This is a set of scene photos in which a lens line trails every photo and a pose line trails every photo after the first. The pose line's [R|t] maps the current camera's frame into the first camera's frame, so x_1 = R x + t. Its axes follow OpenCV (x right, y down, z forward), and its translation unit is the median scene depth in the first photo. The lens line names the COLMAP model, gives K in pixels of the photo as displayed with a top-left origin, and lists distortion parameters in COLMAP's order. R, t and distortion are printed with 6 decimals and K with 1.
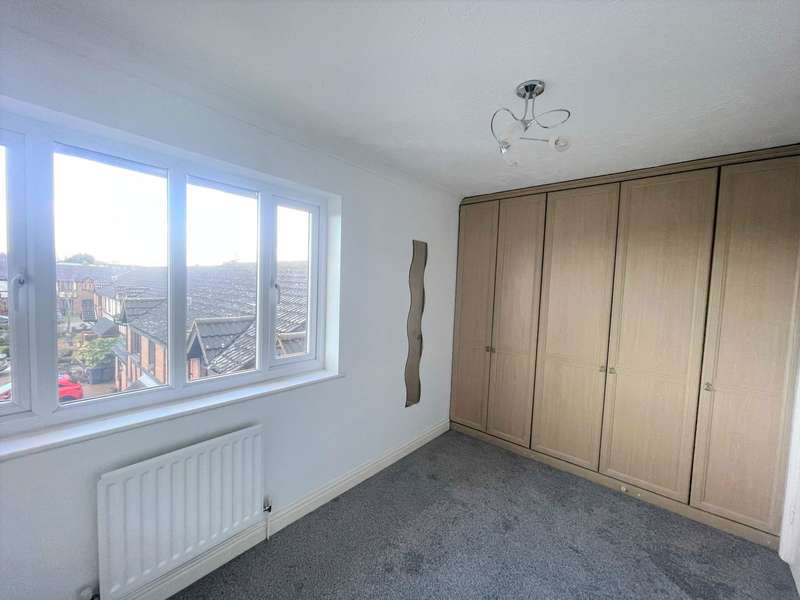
lens RADIAL K [[322.1, 0, 403.4], [0, 322.1, 302.0], [0, 0, 1]] dist [-0.001101, -0.000208]
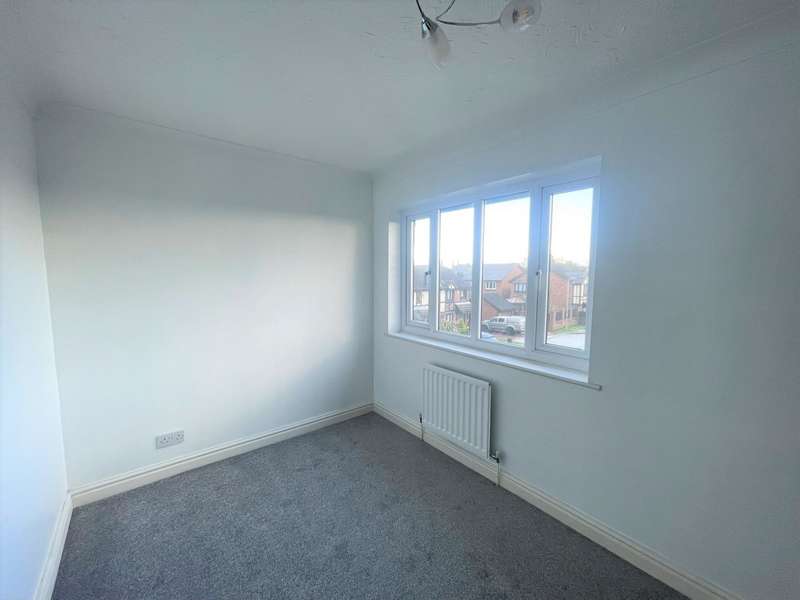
lens RADIAL K [[322.1, 0, 403.4], [0, 322.1, 302.0], [0, 0, 1]] dist [-0.001101, -0.000208]
pose [[-0.154564, 0.051283, -0.986651, 0.845727], [-0.069832, 0.995587, 0.062687, 0.009040], [0.985512, 0.078589, -0.150301, 0.845667]]
